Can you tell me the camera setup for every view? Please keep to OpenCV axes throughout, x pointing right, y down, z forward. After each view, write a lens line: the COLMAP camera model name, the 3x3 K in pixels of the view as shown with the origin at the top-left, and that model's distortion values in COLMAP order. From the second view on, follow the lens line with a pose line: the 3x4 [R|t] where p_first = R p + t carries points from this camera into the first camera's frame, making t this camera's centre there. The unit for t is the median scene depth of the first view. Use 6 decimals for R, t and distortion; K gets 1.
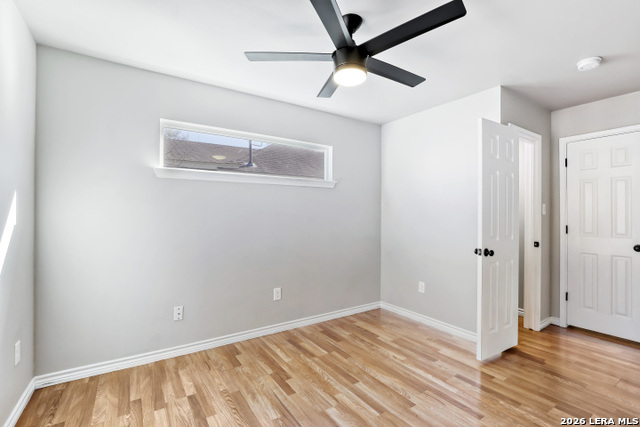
lens RADIAL K [[290.7, 0, 324.2], [0, 290.7, 214.6], [0, 0, 1]] dist [-0.014106, 0.001525]
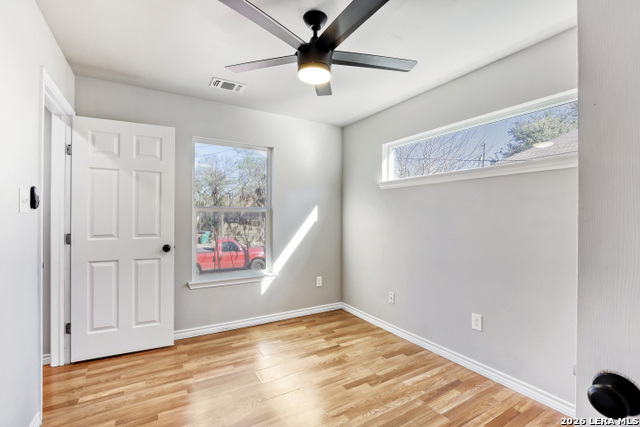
lens RADIAL K [[290.7, 0, 318.4], [0, 290.7, 214.6], [0, 0, 1]] dist [-0.014106, 0.001525]
pose [[-0.049267, -0.006585, -0.998764, 0.790259], [-0.003333, 0.999974, -0.006428, -0.003124], [0.998780, 0.003013, -0.049287, 0.791576]]
